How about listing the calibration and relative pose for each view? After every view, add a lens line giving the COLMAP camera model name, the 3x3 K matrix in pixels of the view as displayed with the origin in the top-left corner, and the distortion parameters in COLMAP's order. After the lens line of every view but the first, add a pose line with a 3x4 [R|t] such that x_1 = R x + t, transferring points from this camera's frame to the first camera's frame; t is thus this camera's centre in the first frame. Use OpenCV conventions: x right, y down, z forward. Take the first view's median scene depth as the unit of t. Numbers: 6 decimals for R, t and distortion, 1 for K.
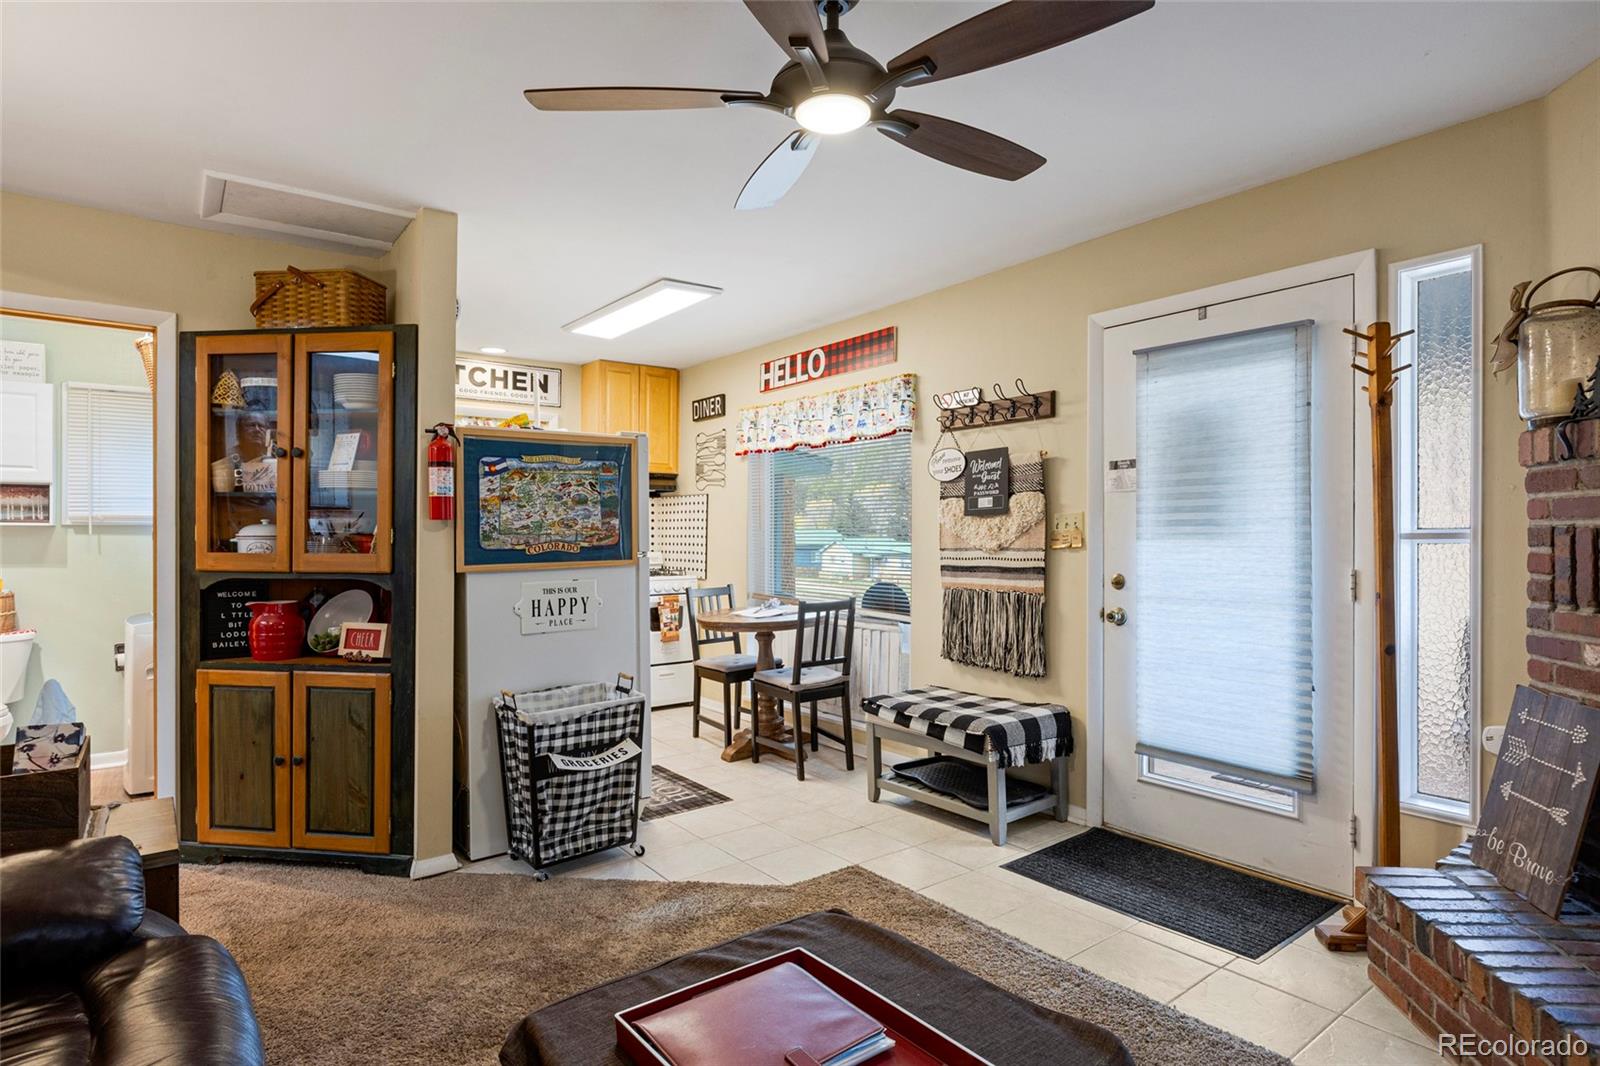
lens RADIAL K [[859.1, 0, 801.5], [0, 859.1, 536.1], [0, 0, 1]] dist [0.004098, 0.000131]
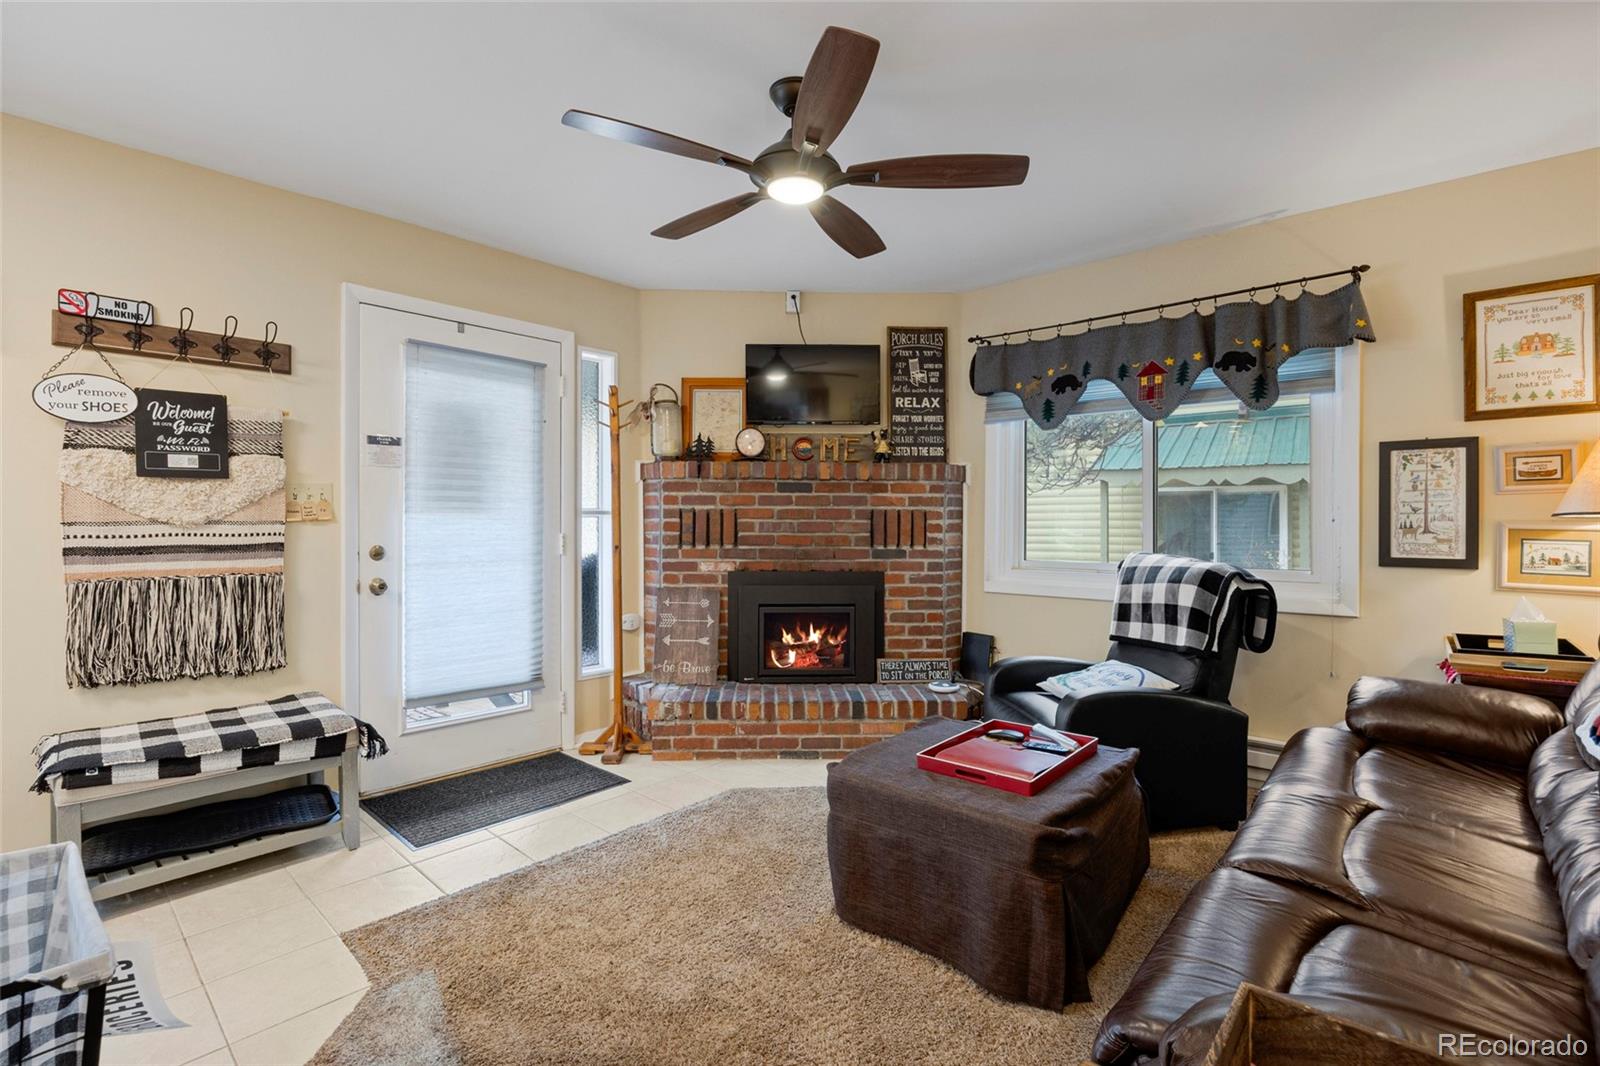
lens RADIAL K [[722.8, 0, 800.9], [0, 722.8, 526.2], [0, 0, 1]] dist [-0.000434, 0.000060]
pose [[-0.171690, 0.000731, 0.985151, -0.585243], [0.000107, 1.000000, -0.000723, 0.021709], [-0.985151, -0.000018, -0.171690, 0.655854]]
